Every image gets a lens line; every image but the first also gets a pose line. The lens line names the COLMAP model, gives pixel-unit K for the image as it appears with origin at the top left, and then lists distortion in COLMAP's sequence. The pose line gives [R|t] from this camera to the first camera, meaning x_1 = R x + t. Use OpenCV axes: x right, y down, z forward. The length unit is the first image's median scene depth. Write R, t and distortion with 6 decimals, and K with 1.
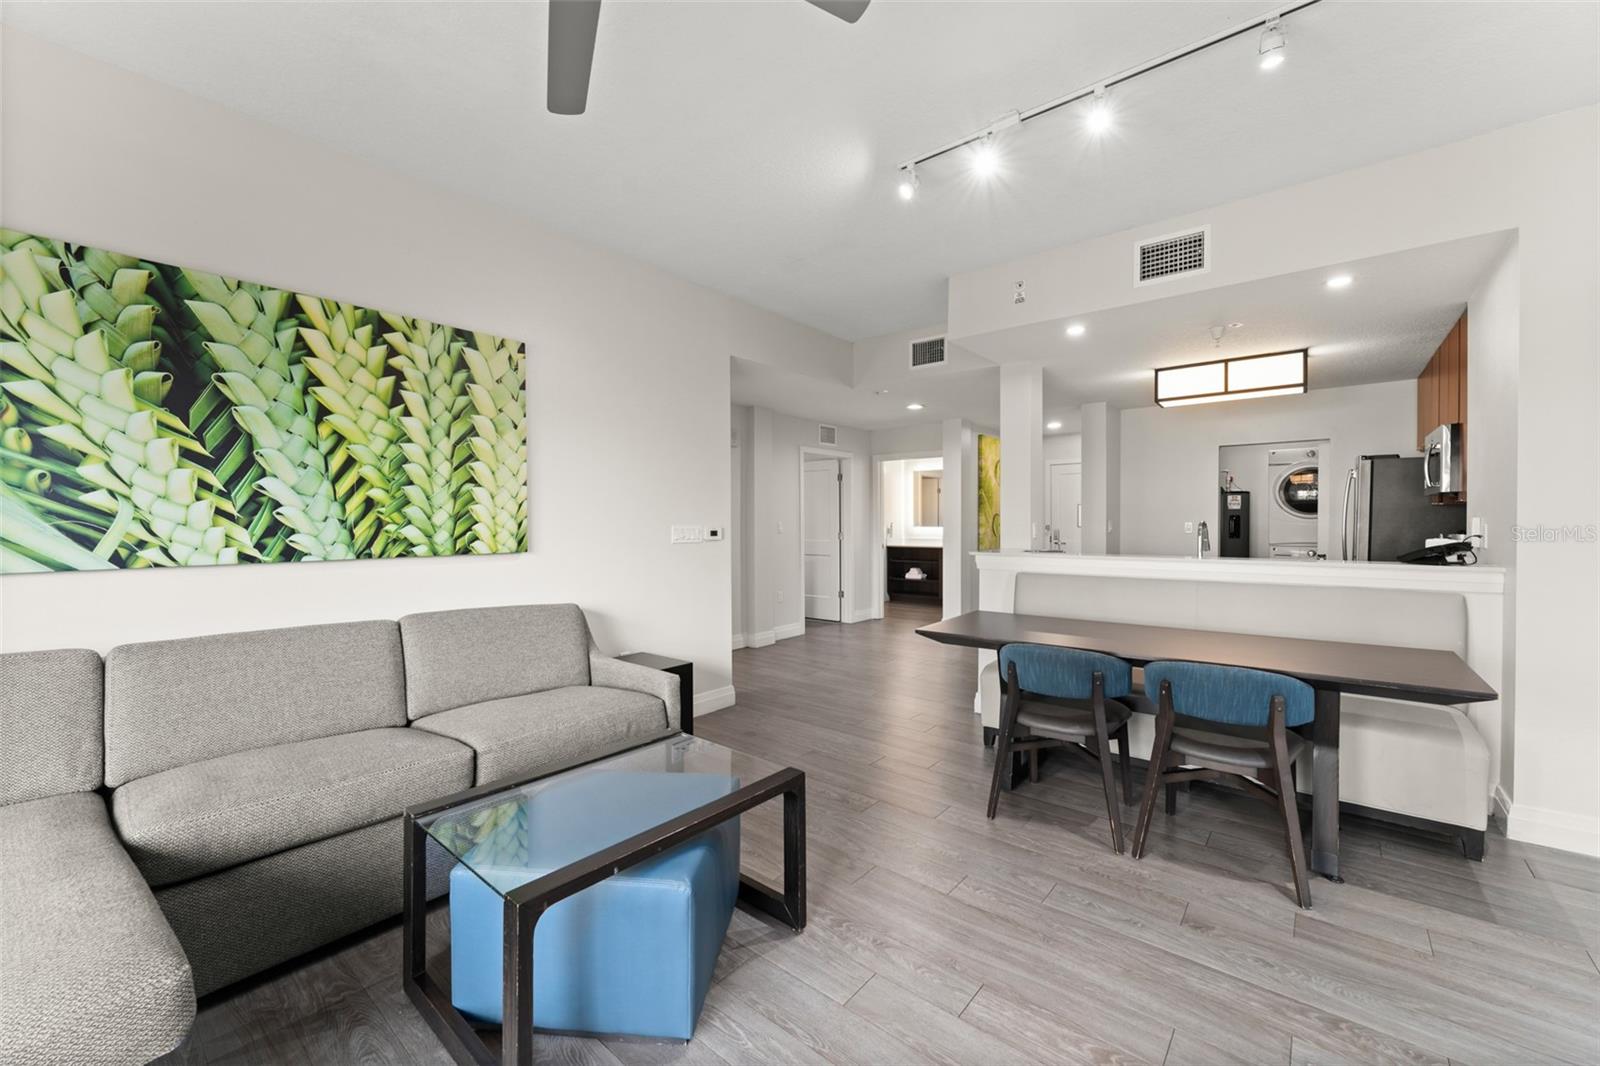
lens RADIAL K [[633.6, 0, 797.6], [0, 633.6, 529.5], [0, 0, 1]] dist [-0.001170, -0.001102]
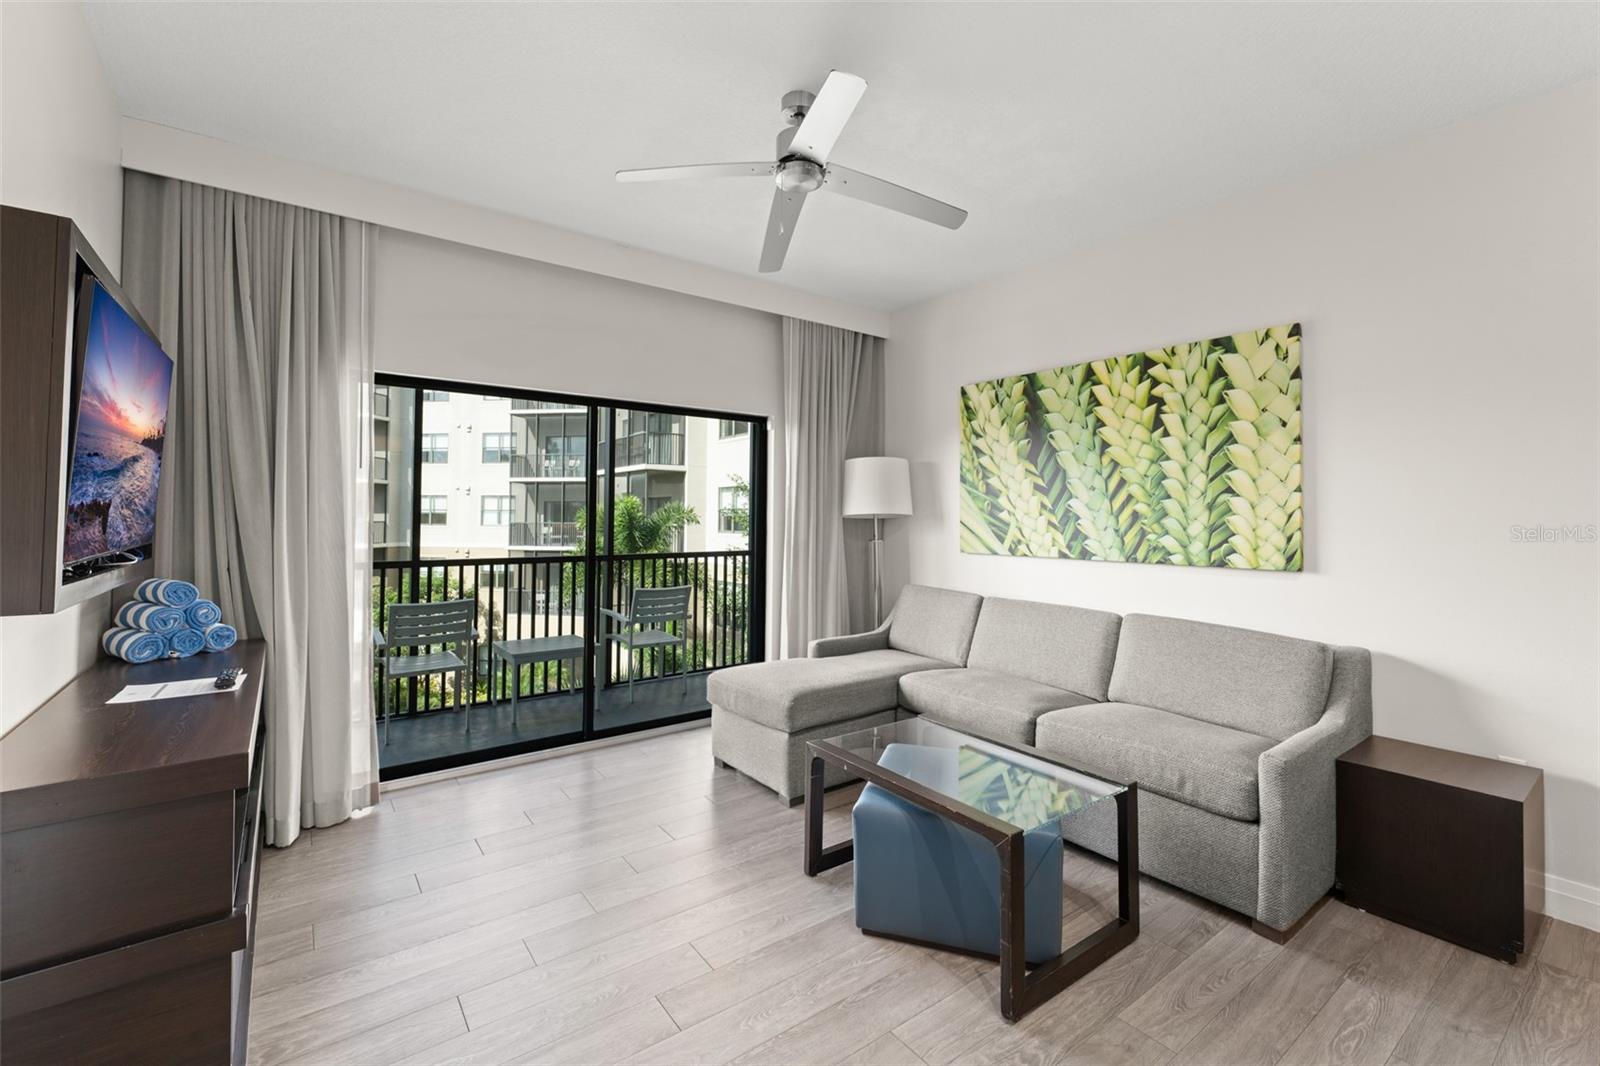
lens RADIAL K [[678.9, 0, 794.8], [0, 678.9, 505.5], [0, 0, 1]] dist [-0.001184, -0.000051]
pose [[-0.234309, -0.014116, -0.972060, 0.702807], [-0.017611, 0.999792, -0.010274, -0.035897], [0.972003, 0.014712, -0.234509, 0.664657]]
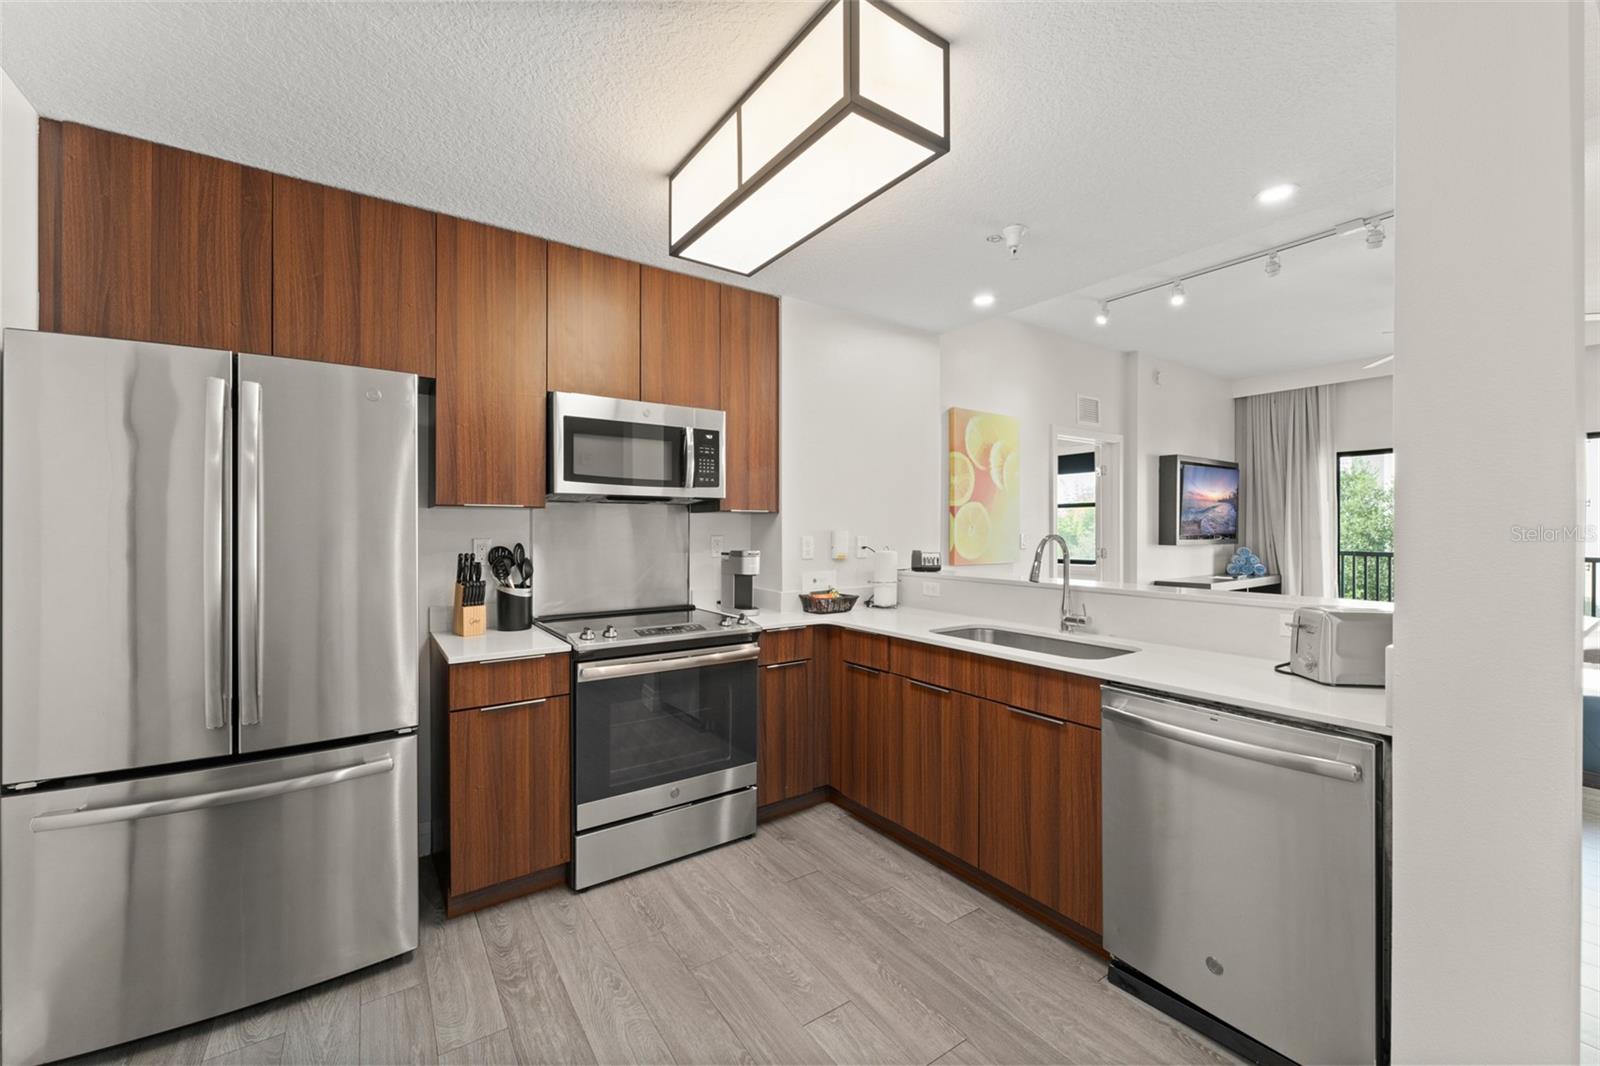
lens RADIAL K [[633.6, 0, 797.6], [0, 633.6, 529.5], [0, 0, 1]] dist [-0.001170, -0.001102]
pose [[-0.962910, 0.003429, 0.269803, 0.971566], [0.007210, 0.999889, 0.013024, -0.040306], [-0.269728, 0.014487, -0.962828, 2.318126]]
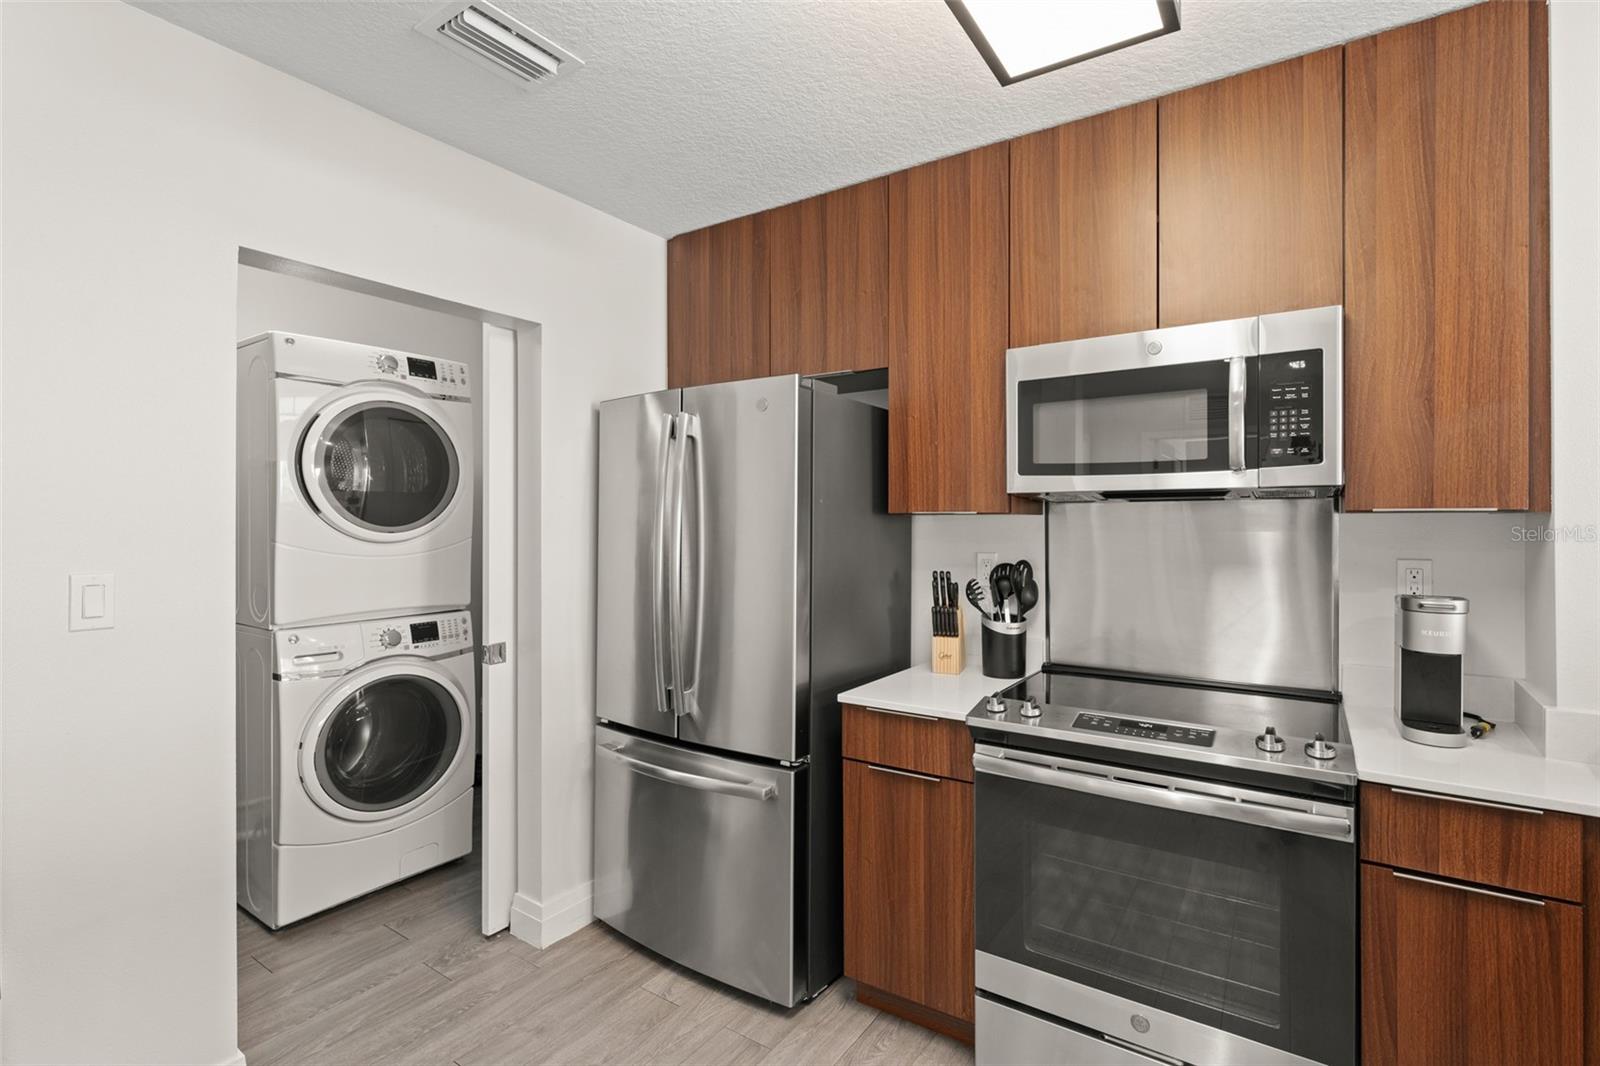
lens RADIAL K [[746.9, 0, 801.3], [0, 746.9, 520.2], [0, 0, 1]] dist [-0.001829, 0.000131]
pose [[-0.097363, 0.006112, 0.995230, 0.821938], [0.016077, 0.999860, -0.004567, -0.055684], [-0.995119, 0.015555, -0.097447, 1.827325]]
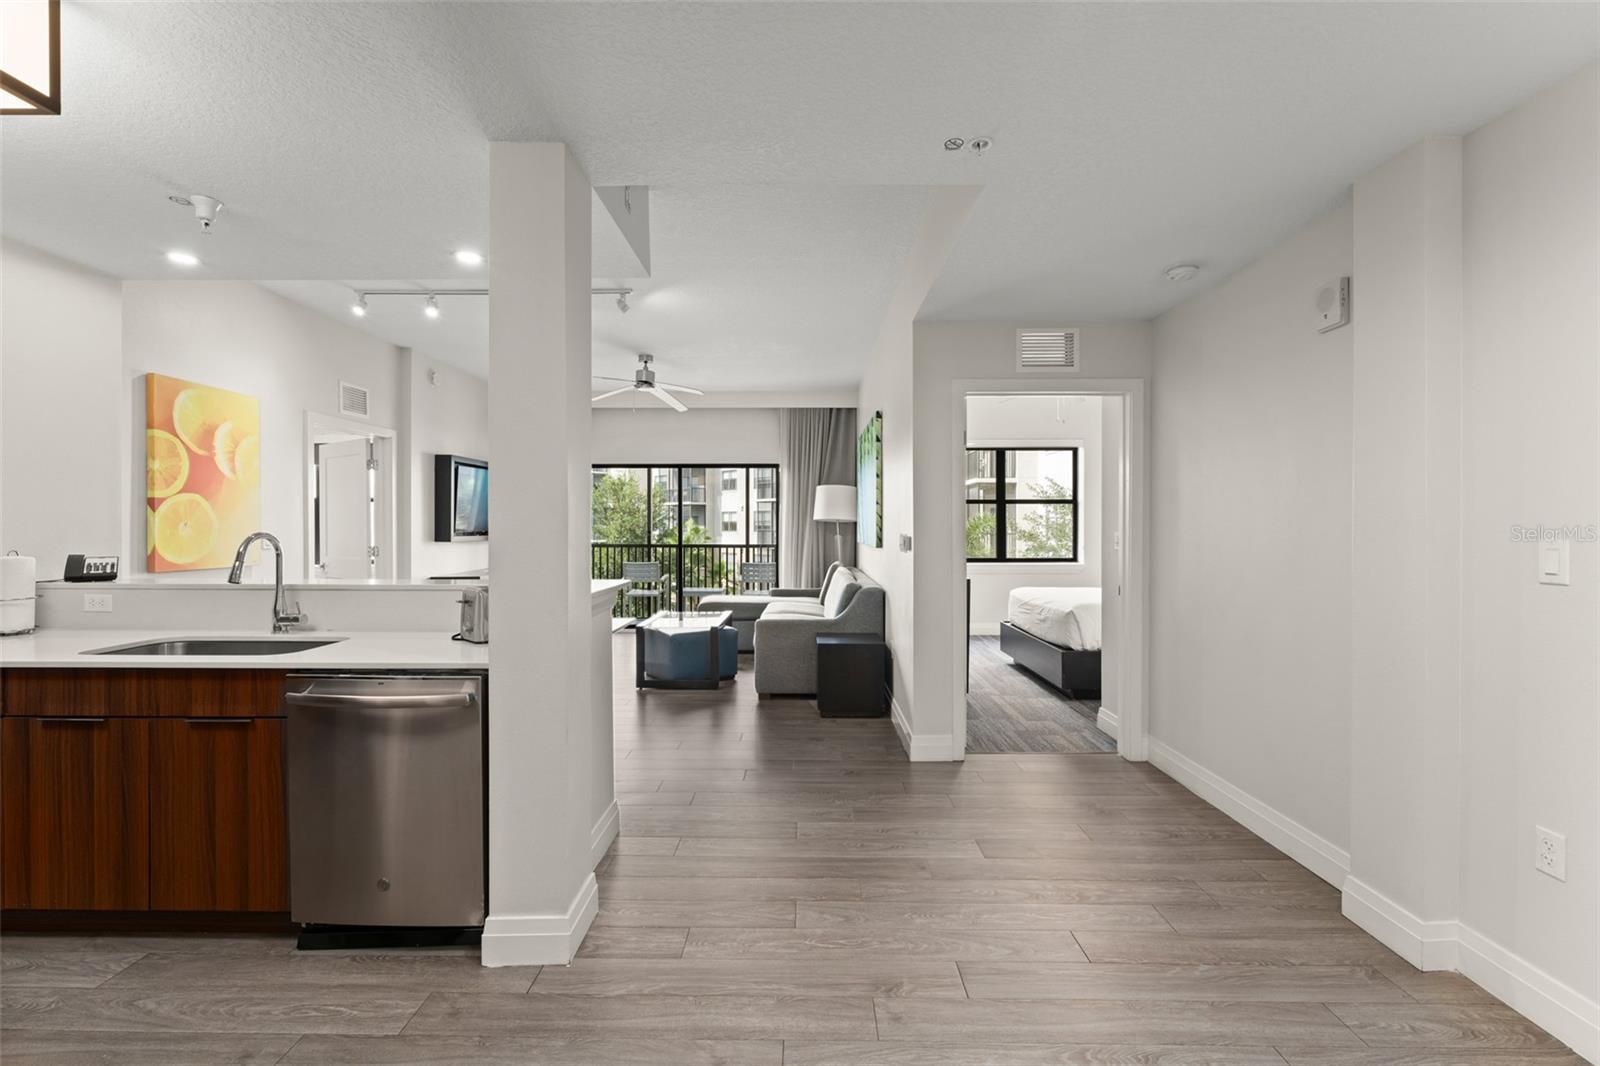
lens RADIAL K [[678.4, 0, 796.6], [0, 678.4, 528.2], [0, 0, 1]] dist [-0.001721, -0.000270]
pose [[-0.776752, 0.005580, -0.629782, 0.880154], [-0.006314, 0.999841, 0.016647, -0.044992], [0.629775, 0.016907, -0.776594, 2.530919]]
